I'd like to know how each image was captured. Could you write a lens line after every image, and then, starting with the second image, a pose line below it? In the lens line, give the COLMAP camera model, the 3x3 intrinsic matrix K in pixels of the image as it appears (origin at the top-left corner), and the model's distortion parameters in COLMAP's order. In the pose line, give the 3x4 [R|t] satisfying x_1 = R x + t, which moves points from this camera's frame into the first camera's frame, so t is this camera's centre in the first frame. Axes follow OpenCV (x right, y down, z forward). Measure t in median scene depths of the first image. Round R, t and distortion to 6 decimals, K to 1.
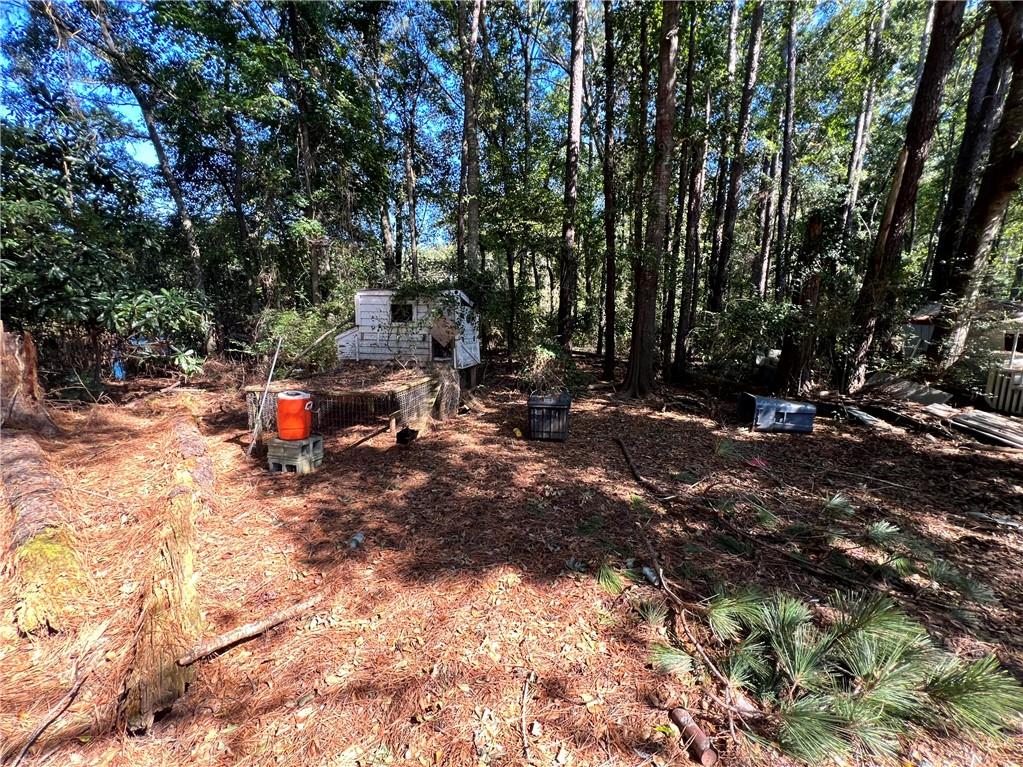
lens RADIAL K [[412.0, 0, 511.5], [0, 412.0, 383.5], [0, 0, 1]] dist [-0.000738, 0.000029]
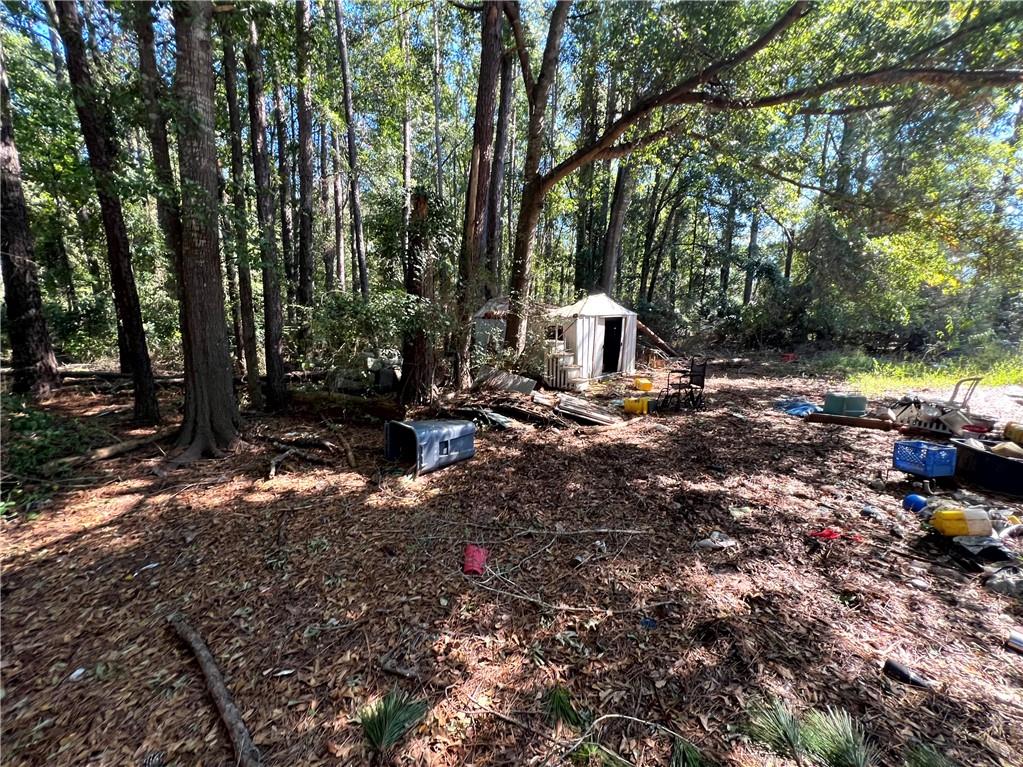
lens RADIAL K [[412.0, 0, 511.5], [0, 412.0, 383.5], [0, 0, 1]] dist [-0.000738, 0.000029]
pose [[0.585090, -0.139322, 0.798911, 0.133459], [0.130772, 0.988449, 0.076603, -0.068385], [-0.800355, 0.059656, 0.596550, 0.416057]]
